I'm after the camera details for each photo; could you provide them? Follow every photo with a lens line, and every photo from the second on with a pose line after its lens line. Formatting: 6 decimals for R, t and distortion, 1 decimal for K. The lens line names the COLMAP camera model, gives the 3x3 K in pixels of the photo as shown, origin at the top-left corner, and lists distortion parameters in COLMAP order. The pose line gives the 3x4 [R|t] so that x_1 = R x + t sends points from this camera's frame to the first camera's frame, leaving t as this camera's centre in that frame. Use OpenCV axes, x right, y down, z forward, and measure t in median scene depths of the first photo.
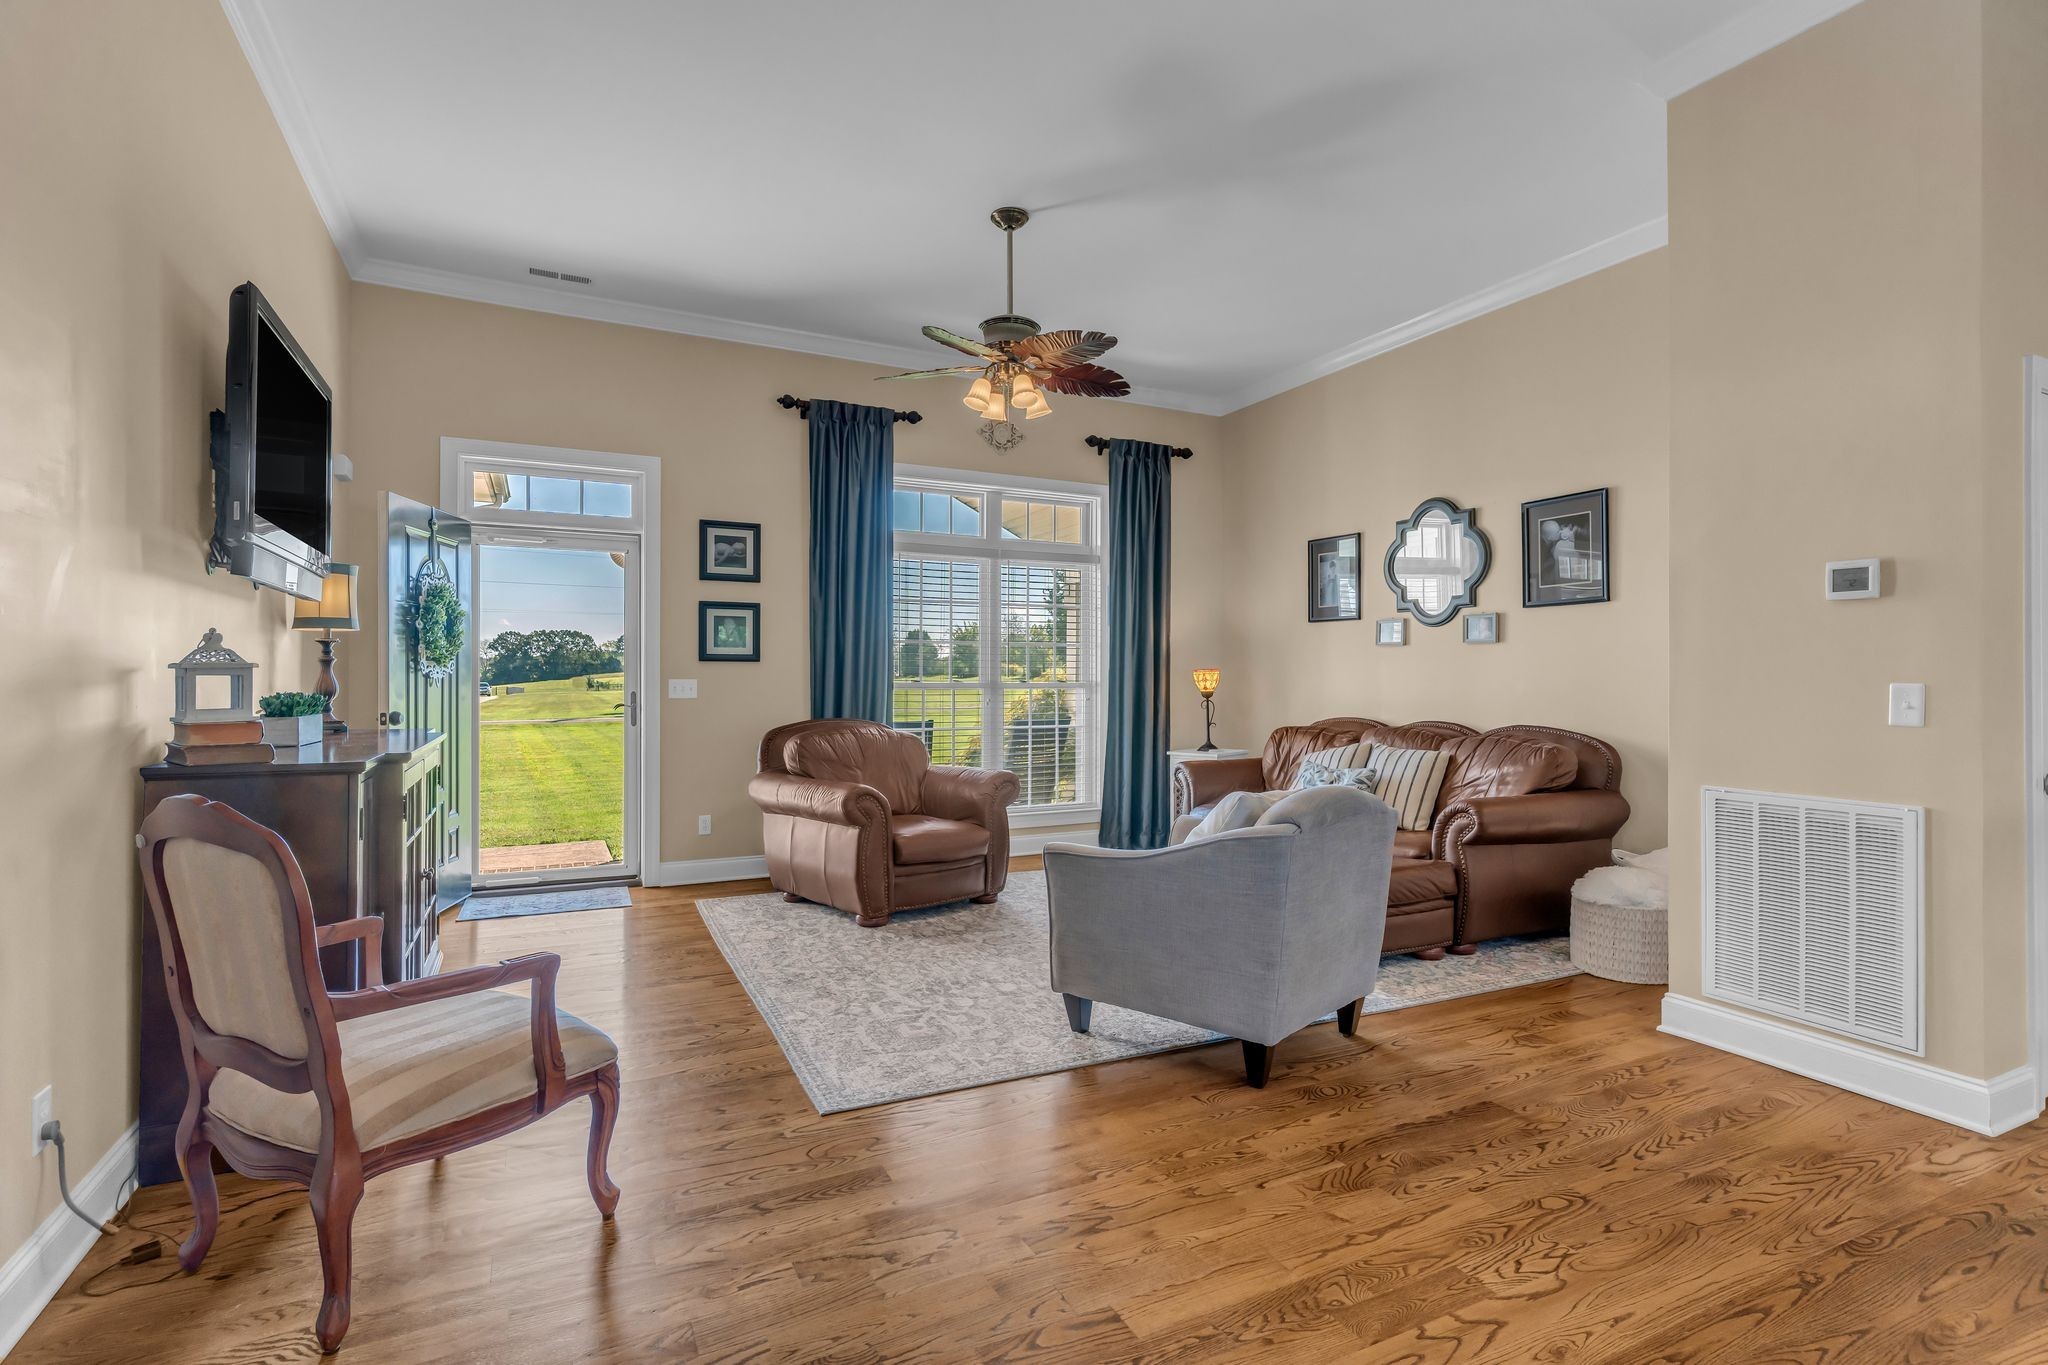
lens RADIAL K [[976.4, 0, 1029.5], [0, 976.4, 673.1], [0, 0, 1]] dist [0.005412, 0.000800]
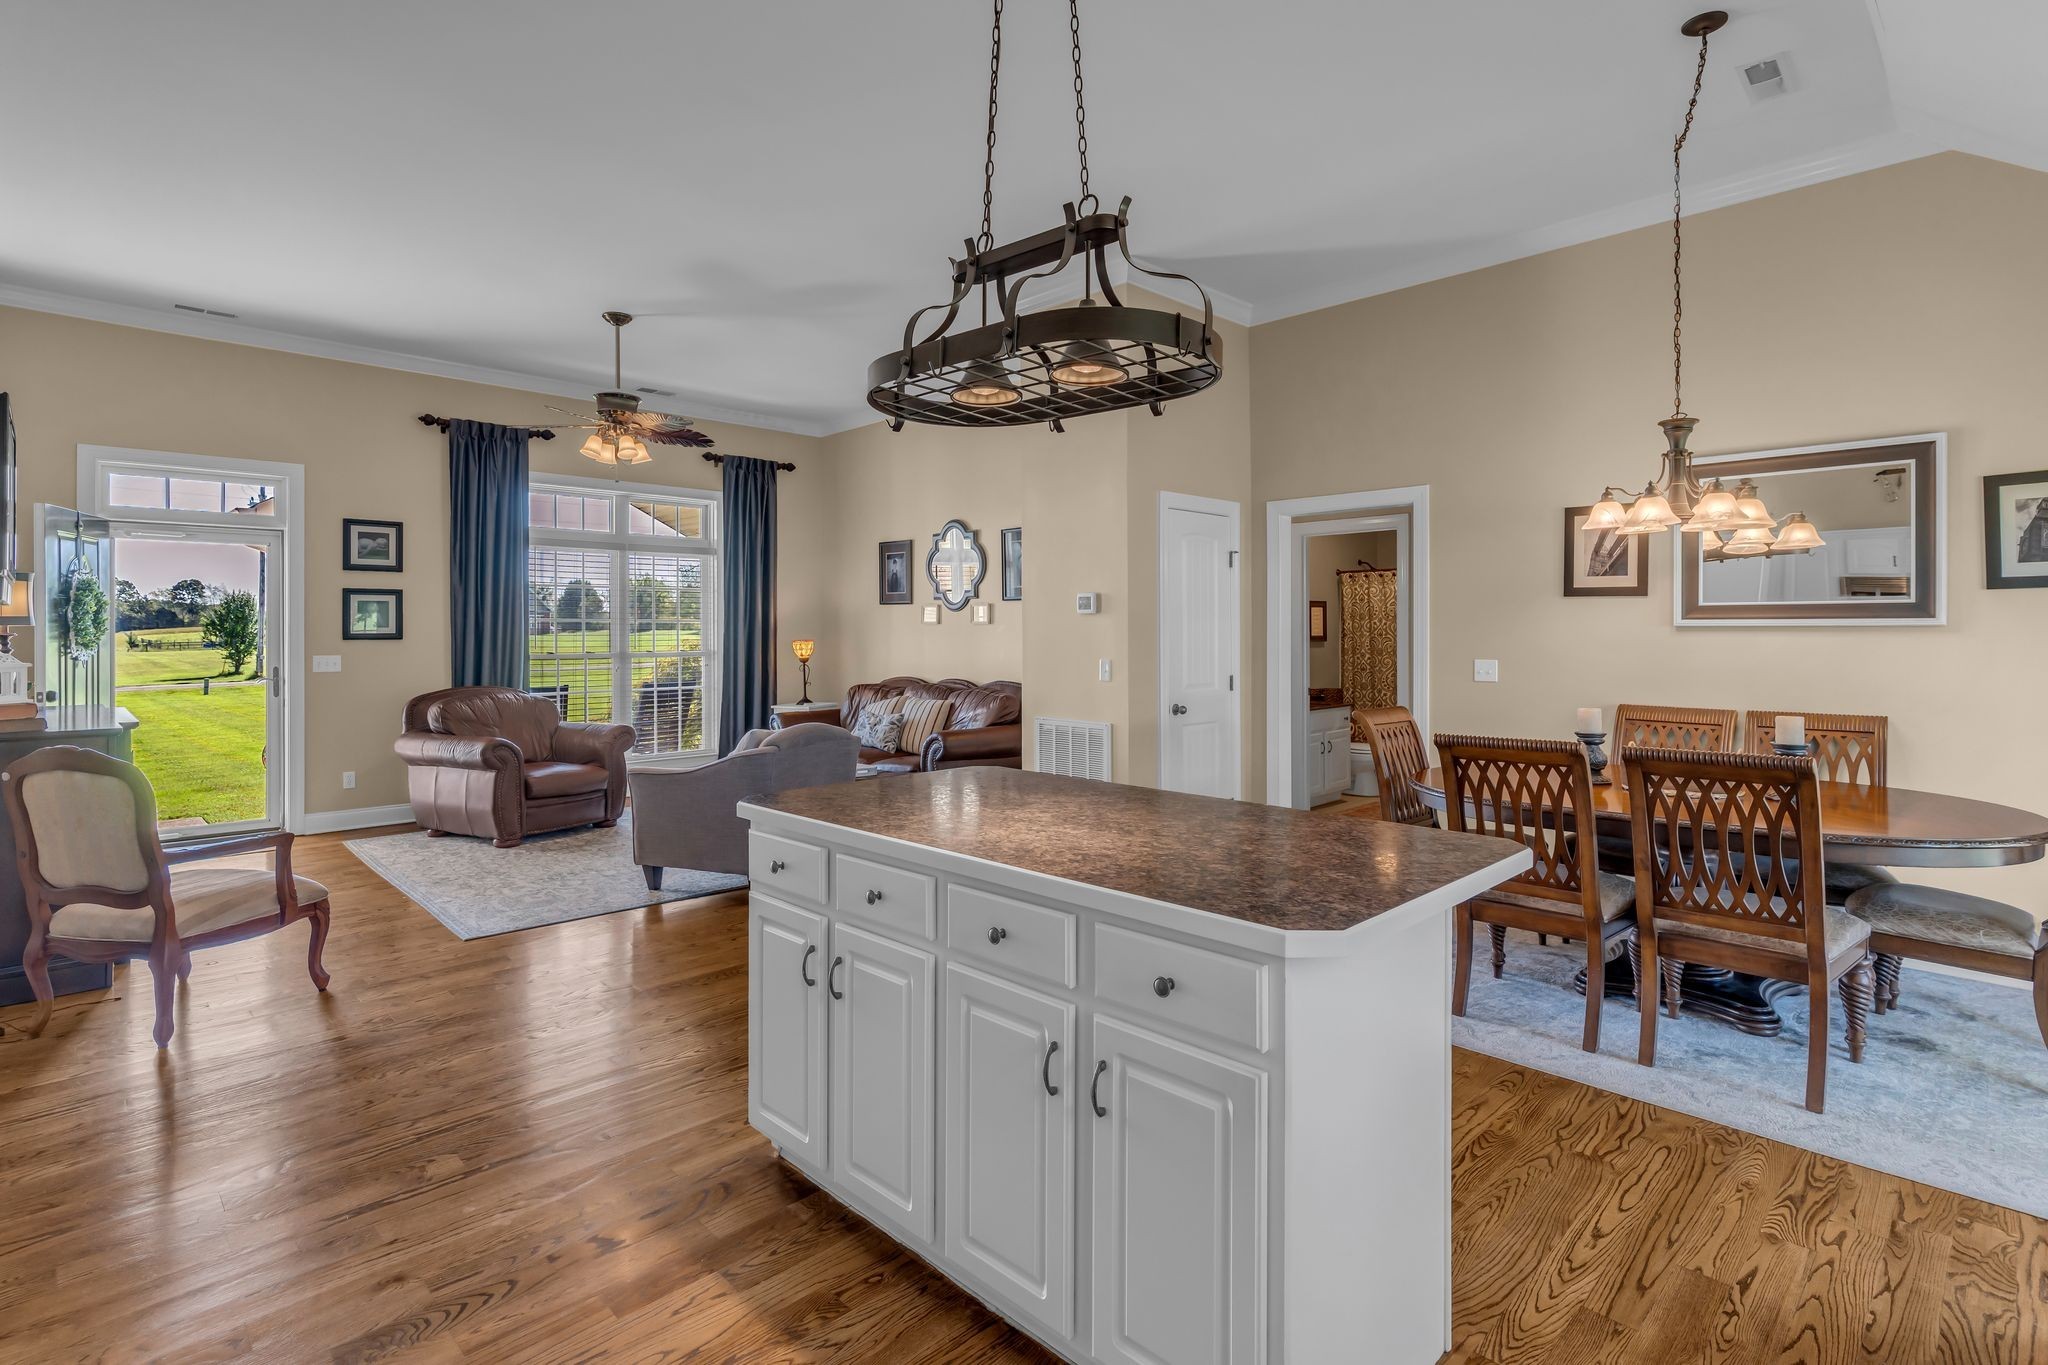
lens RADIAL K [[976.4, 0, 1019.7], [0, 976.4, 626.1], [0, 0, 1]] dist [0.005412, 0.000800]
pose [[0.951998, -0.003473, 0.306083, 0.090735], [0.003858, 0.999992, -0.000650, -0.030620], [-0.306079, 0.001800, 0.952005, -0.447031]]
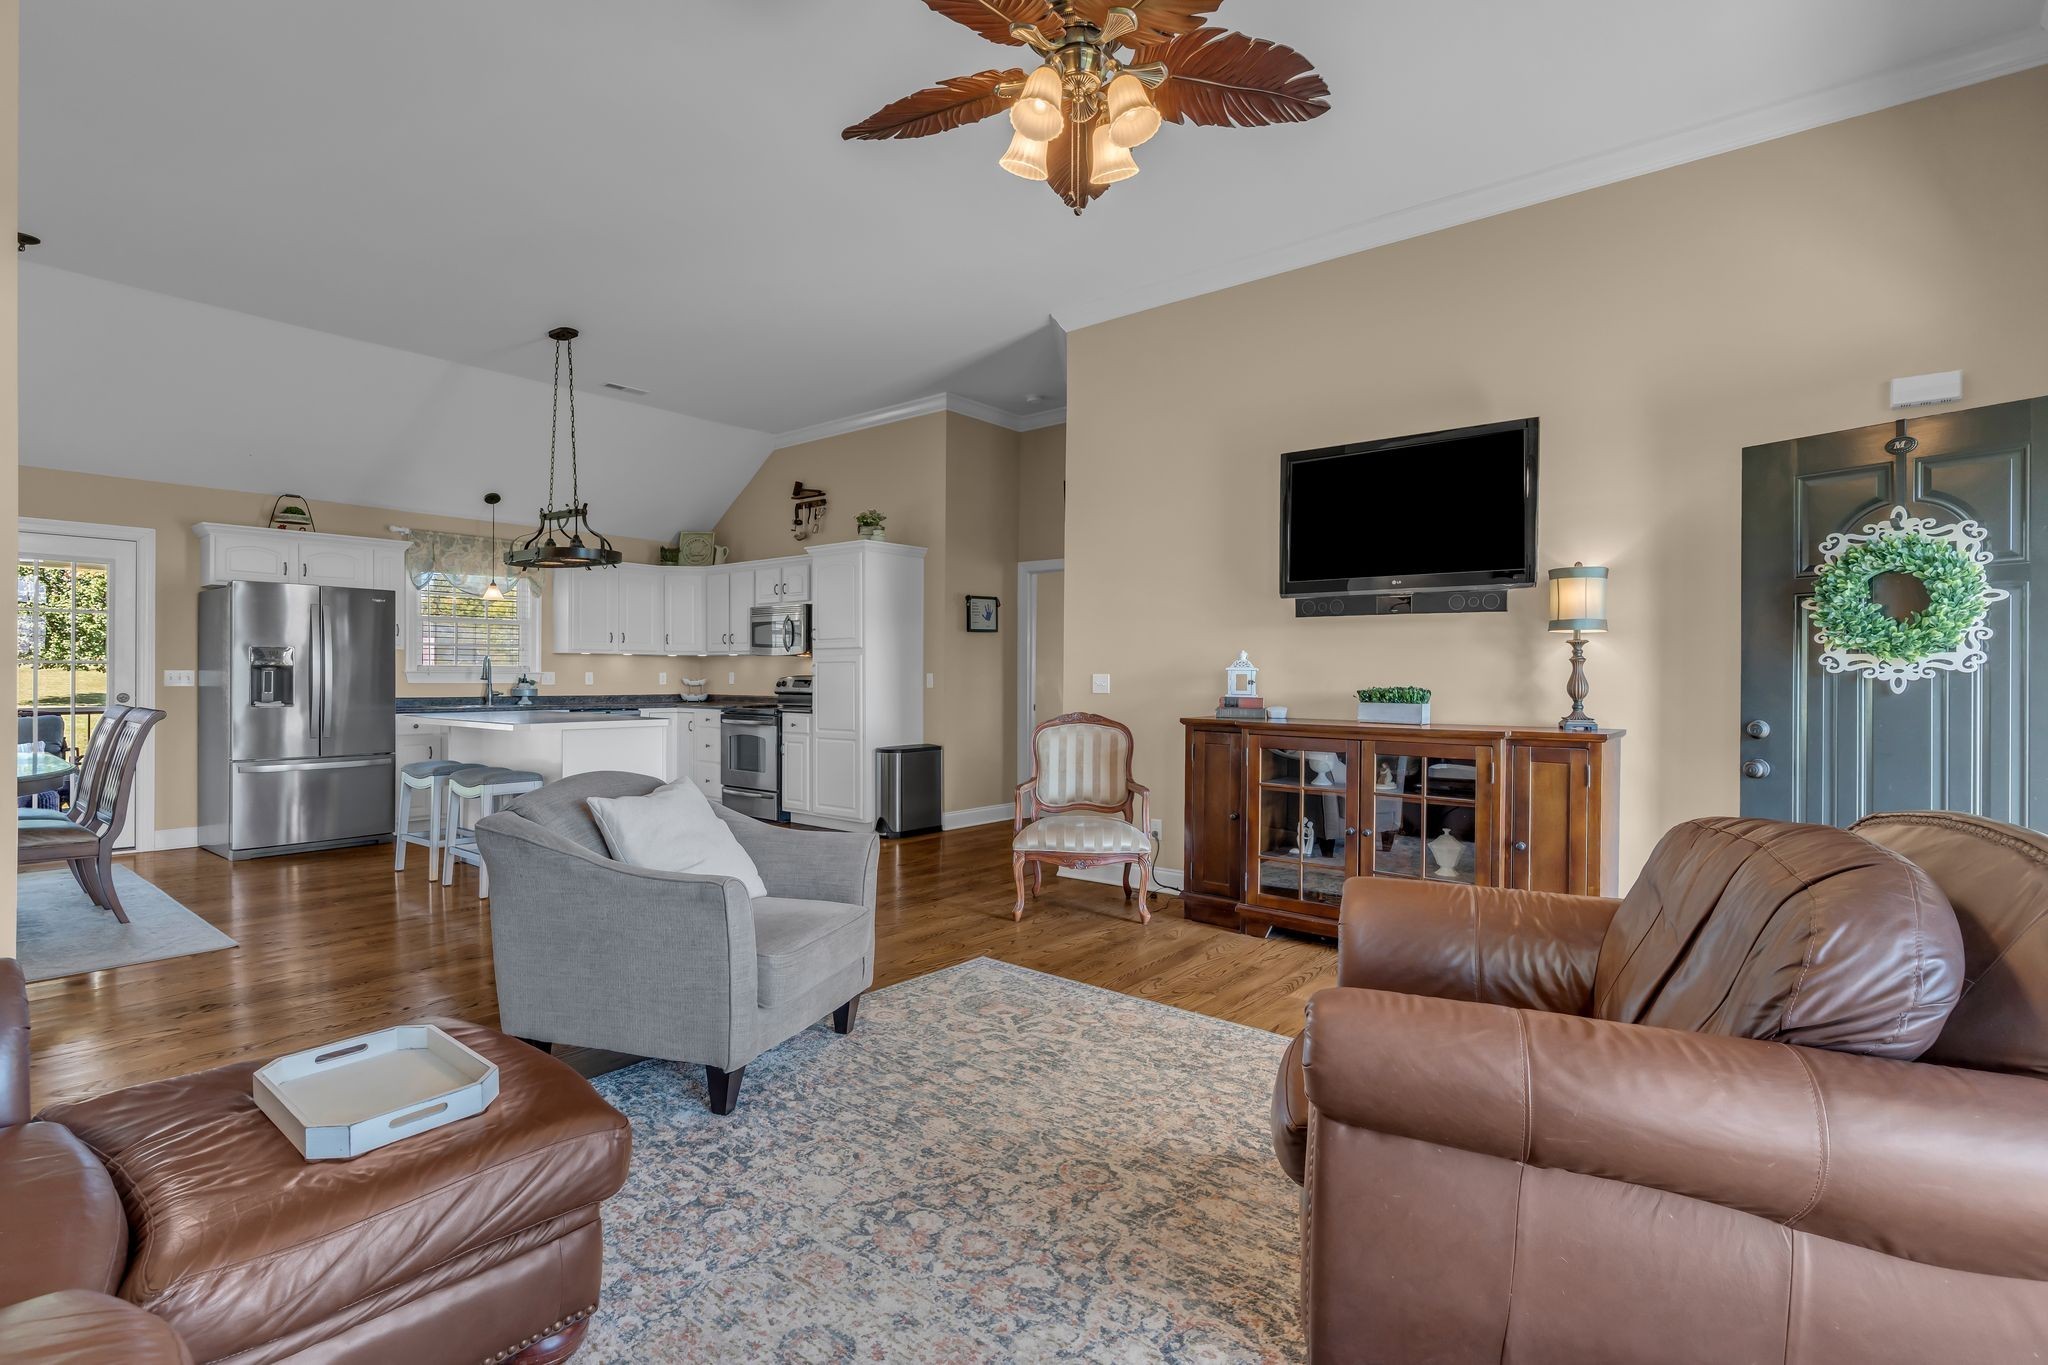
lens RADIAL K [[976.4, 0, 1013.6], [0, 976.4, 684.7], [0, 0, 1]] dist [0.005412, 0.000800]
pose [[-0.920029, -0.005620, -0.391810, 0.190571], [-0.007280, 0.999970, 0.002753, 0.010923], [0.391783, 0.005385, -0.920042, 1.334063]]
